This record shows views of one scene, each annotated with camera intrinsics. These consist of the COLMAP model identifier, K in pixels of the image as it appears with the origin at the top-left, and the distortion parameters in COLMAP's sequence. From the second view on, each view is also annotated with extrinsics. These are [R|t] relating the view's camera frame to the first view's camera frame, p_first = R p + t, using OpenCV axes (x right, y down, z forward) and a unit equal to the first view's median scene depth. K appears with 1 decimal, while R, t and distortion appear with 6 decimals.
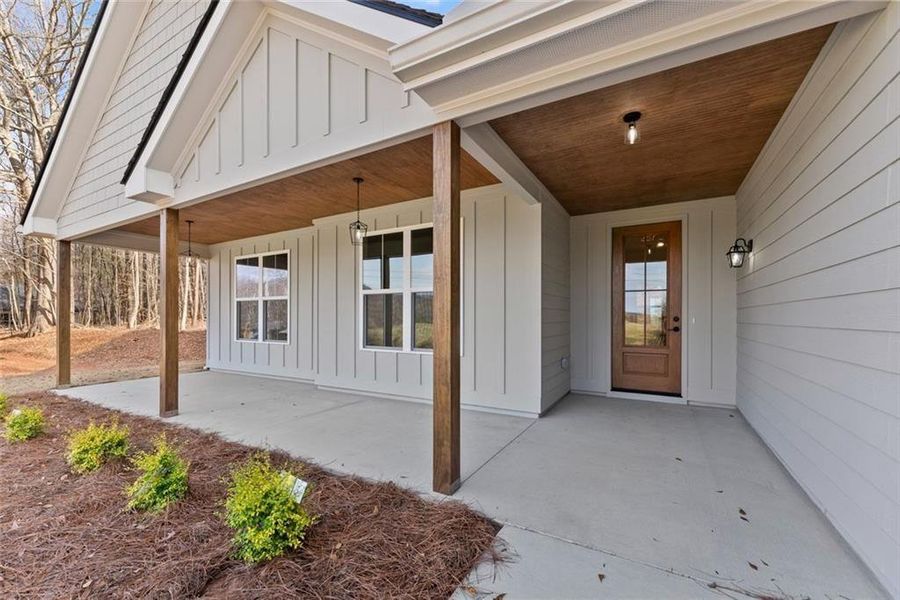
lens RADIAL K [[368.9, 0, 451.9], [0, 368.9, 308.7], [0, 0, 1]] dist [-0.000423, -0.000020]
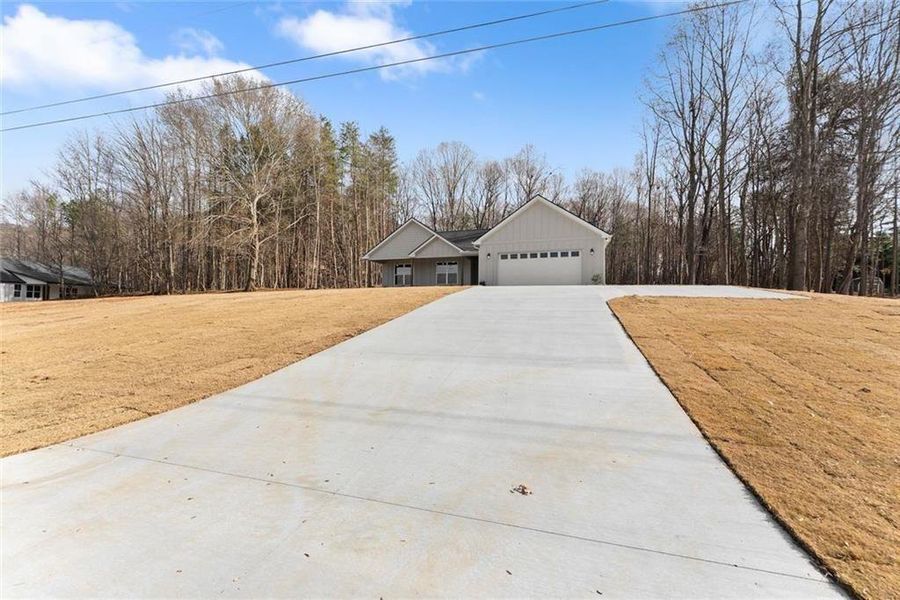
lens RADIAL K [[377.9, 0, 450.0], [0, 377.9, 300.0], [0, 0, 1]] dist [0.000279, 0.000214]
pose [[0.982521, 0.010837, 0.185836, -1.062654], [-0.008036, 0.999843, -0.015817, 0.427736], [-0.185978, 0.014047, 0.982453, -4.351624]]
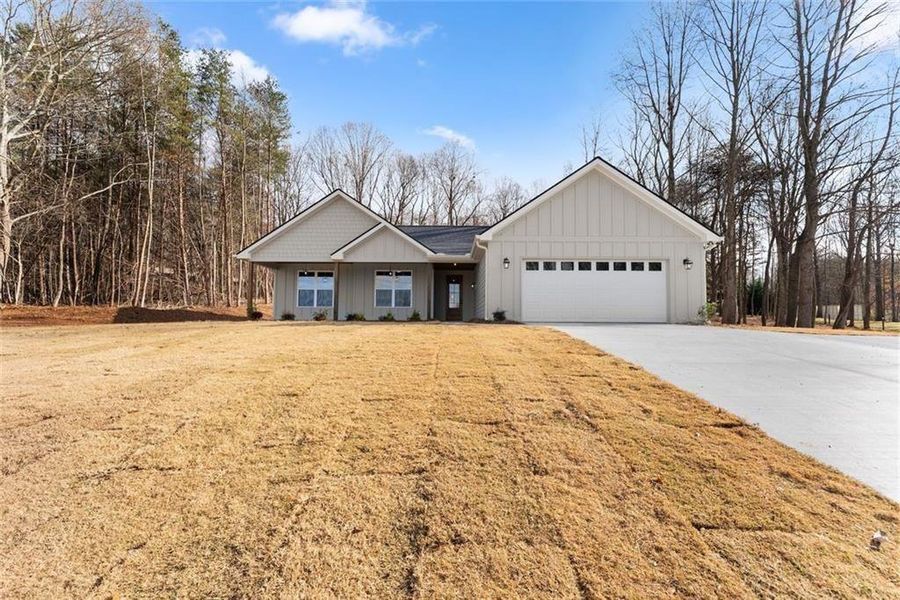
lens RADIAL K [[368.9, 0, 451.9], [0, 368.9, 308.7], [0, 0, 1]] dist [-0.000423, -0.000020]
pose [[0.877864, 0.024891, 0.478263, -1.183612], [-0.014214, 0.999563, -0.025930, 0.202974], [-0.478699, 0.015965, 0.877834, -2.098709]]
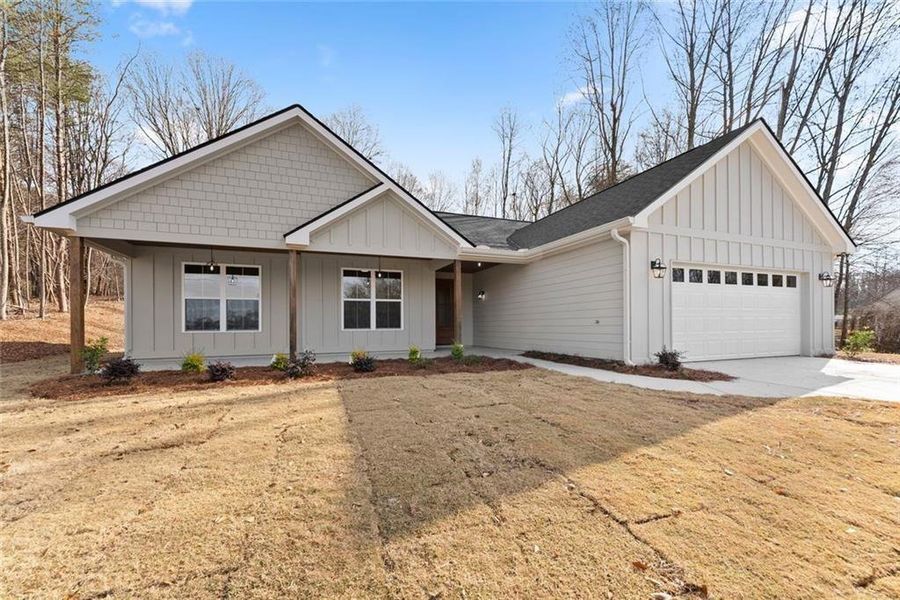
lens RADIAL K [[377.2, 0, 455.5], [0, 377.2, 322.7], [0, 0, 1]] dist [-0.000196, 0.000023]
pose [[0.634305, -0.000650, 0.773082, -1.364585], [-0.005874, 0.999967, 0.005660, 0.062139], [-0.773060, -0.008132, 0.634281, -0.653158]]
